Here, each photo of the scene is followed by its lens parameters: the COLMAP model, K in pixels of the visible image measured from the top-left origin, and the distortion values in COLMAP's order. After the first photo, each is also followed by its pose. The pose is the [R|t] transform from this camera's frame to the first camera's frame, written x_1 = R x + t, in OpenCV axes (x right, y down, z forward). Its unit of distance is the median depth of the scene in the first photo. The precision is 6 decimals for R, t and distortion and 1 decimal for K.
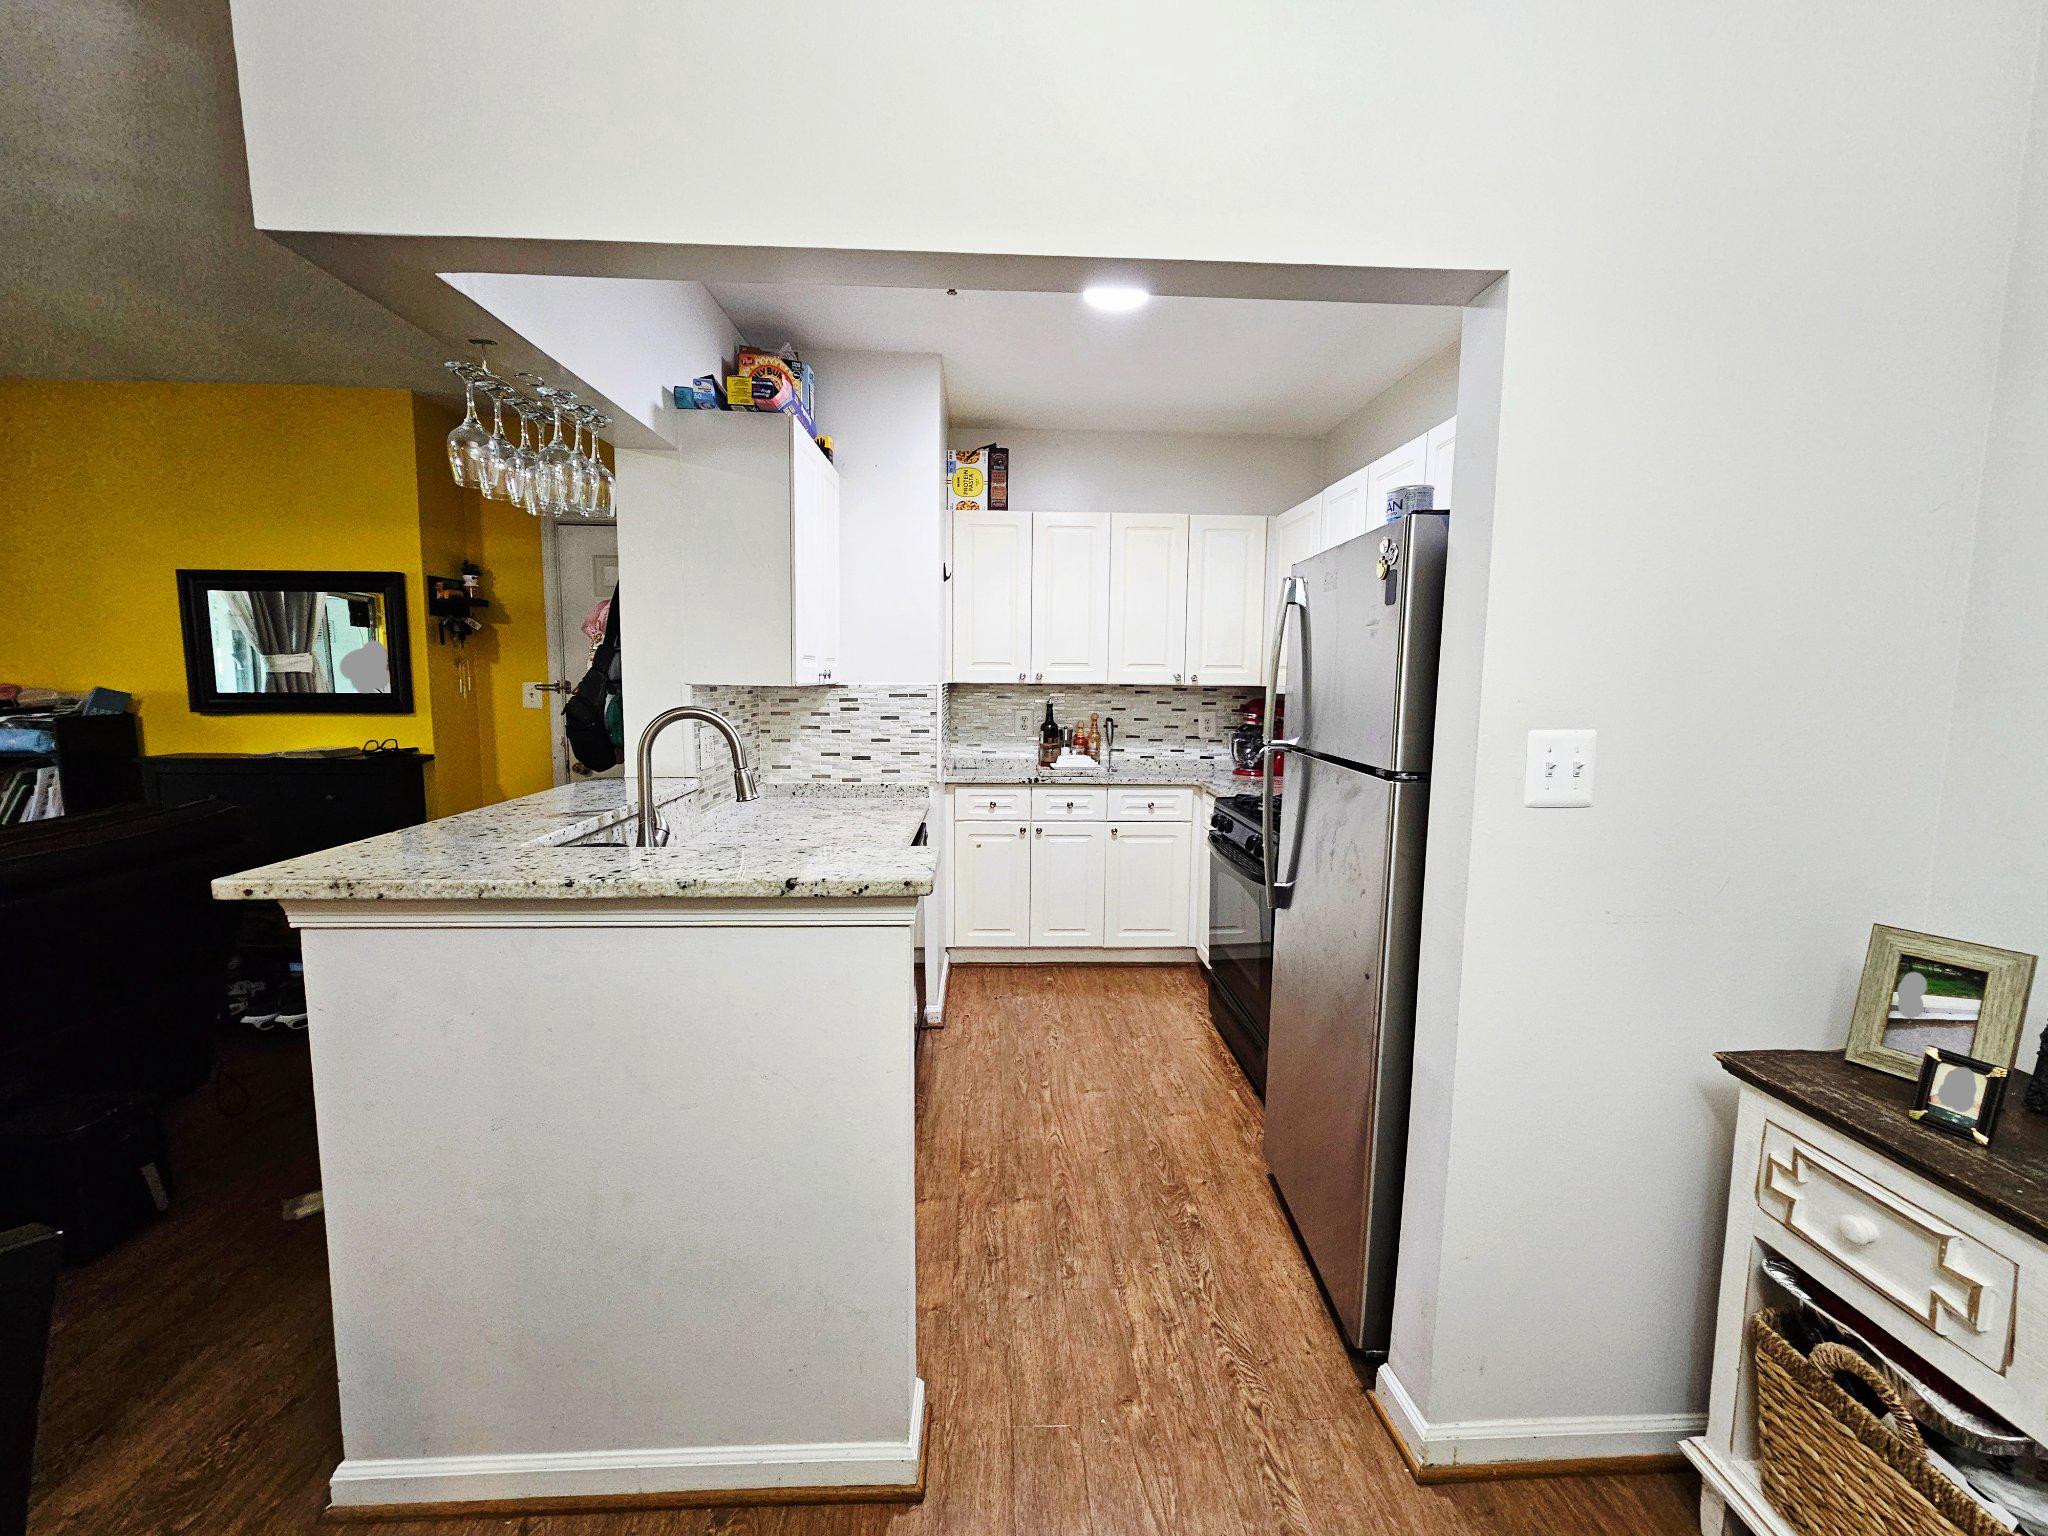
lens RADIAL K [[835.7, 0, 1030.0], [0, 835.7, 765.0], [0, 0, 1]] dist [-0.000839, -0.000676]
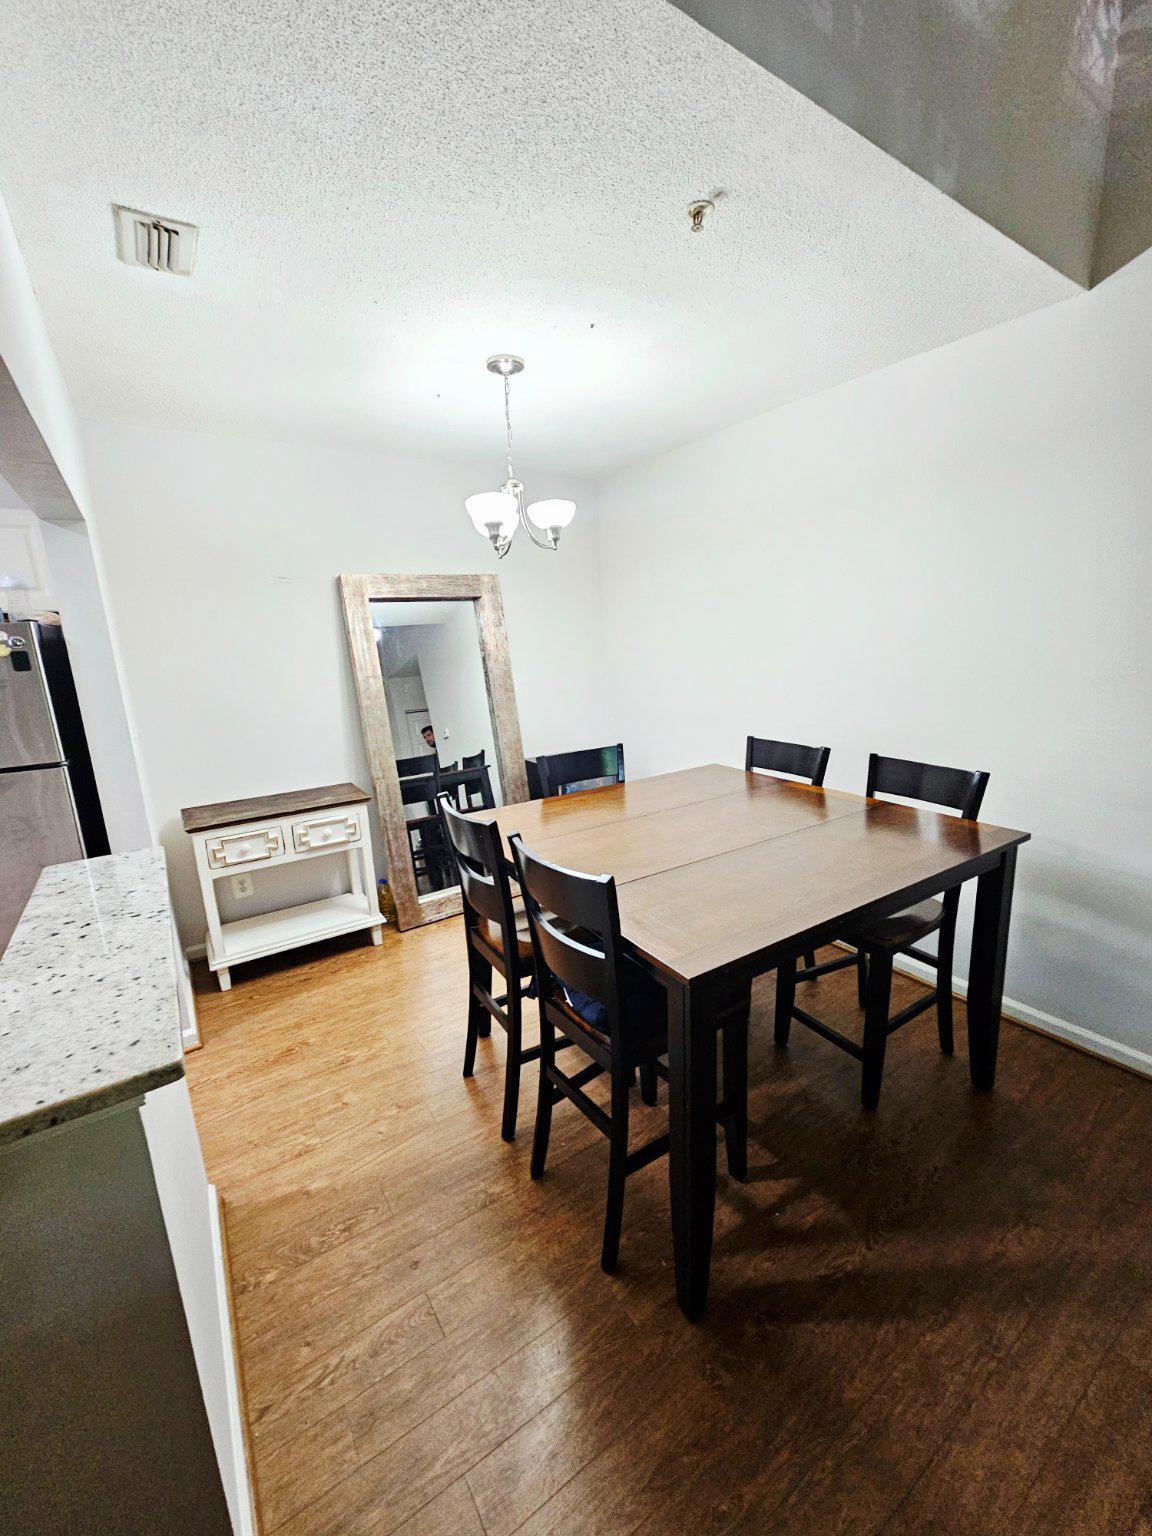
lens RADIAL K [[626.8, 0, 576.1], [0, 626.8, 773.7], [0, 0, 1]] dist [-0.000839, -0.000676]
pose [[-0.515233, -0.177779, 0.838409, -0.798771], [0.129430, 0.950890, 0.281169, -0.126861], [-0.847221, 0.253383, -0.466920, 0.421806]]
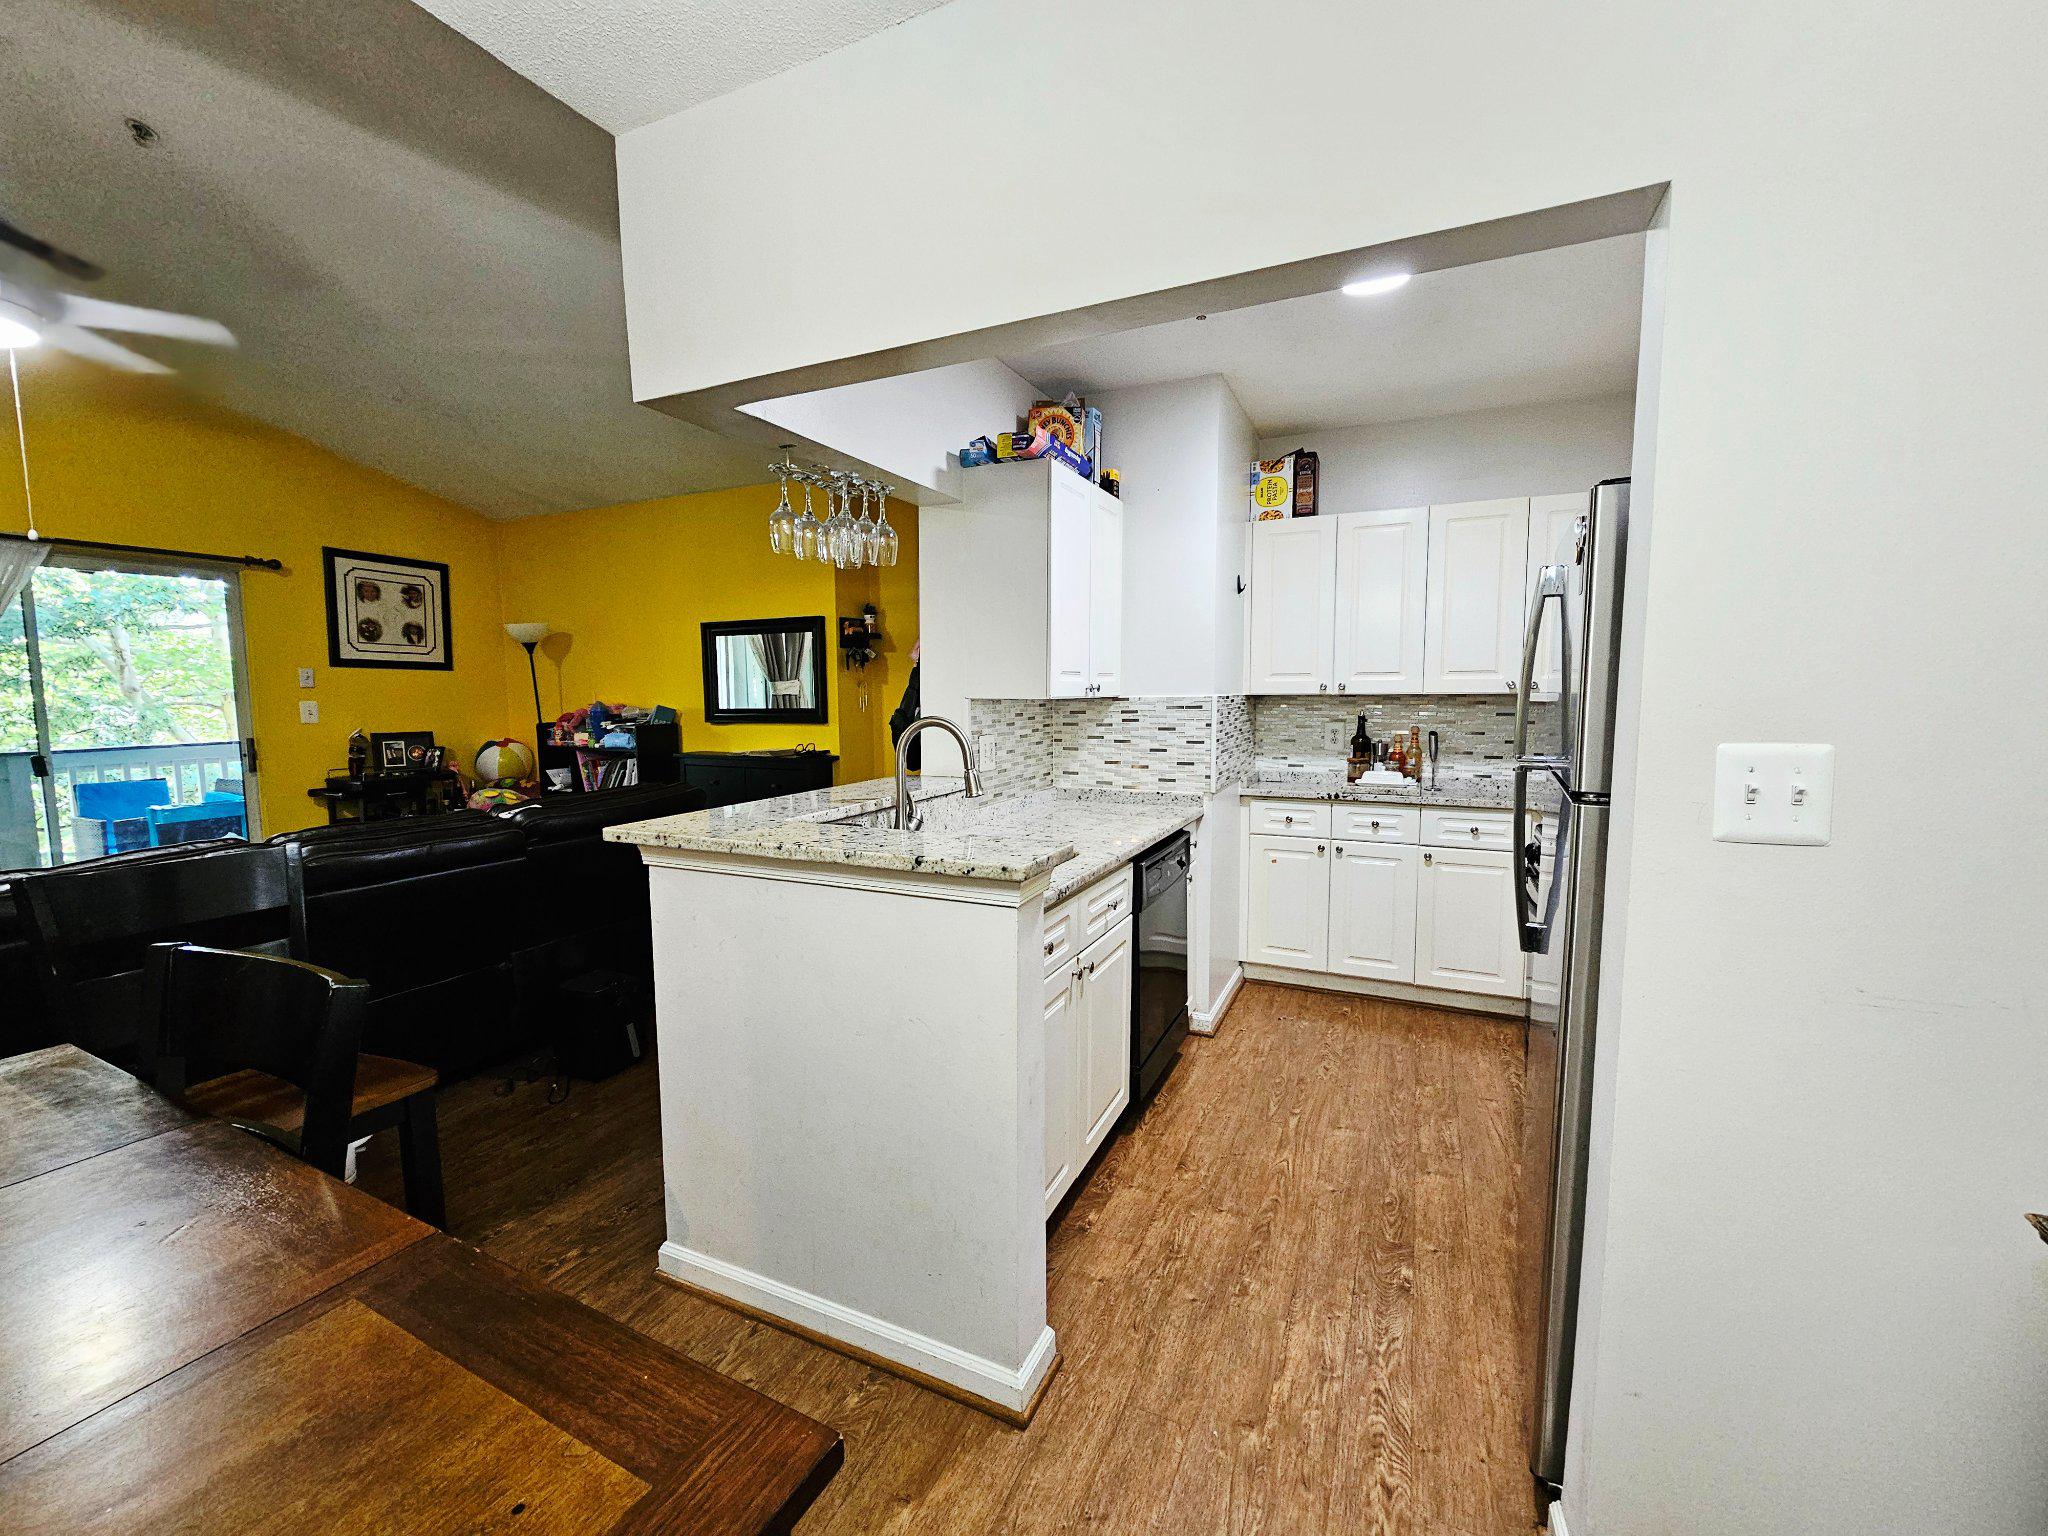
lens RADIAL K [[835.7, 0, 1029.5], [0, 835.7, 764.3], [0, 0, 1]] dist [-0.000839, -0.000676]
pose [[0.885667, 0.025590, -0.463616, 0.204944], [-0.033939, 0.999377, -0.009673, 0.004148], [0.463079, 0.024302, 0.885984, -0.001839]]
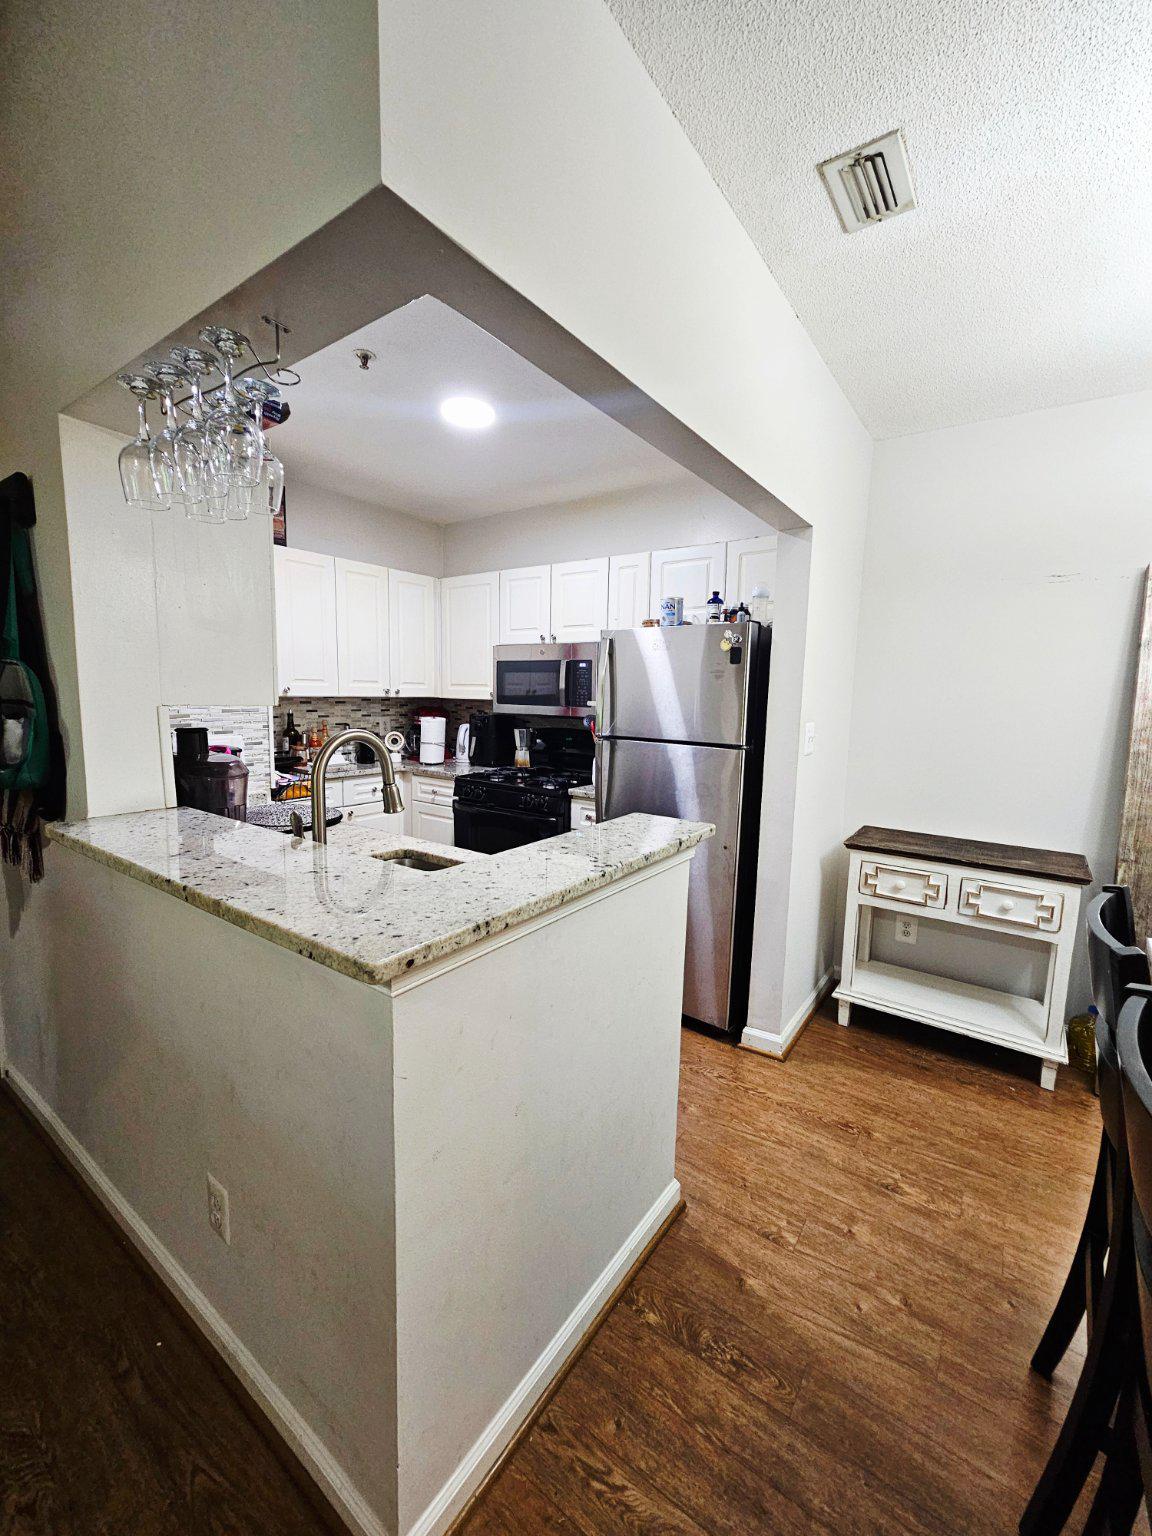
lens RADIAL K [[626.8, 0, 579.6], [0, 626.8, 773.9], [0, 0, 1]] dist [-0.000839, -0.000676]
pose [[0.617922, -0.100509, 0.779788, -0.630458], [0.069434, 0.994896, 0.073214, -0.039024], [-0.783167, 0.008903, 0.621747, 0.214315]]
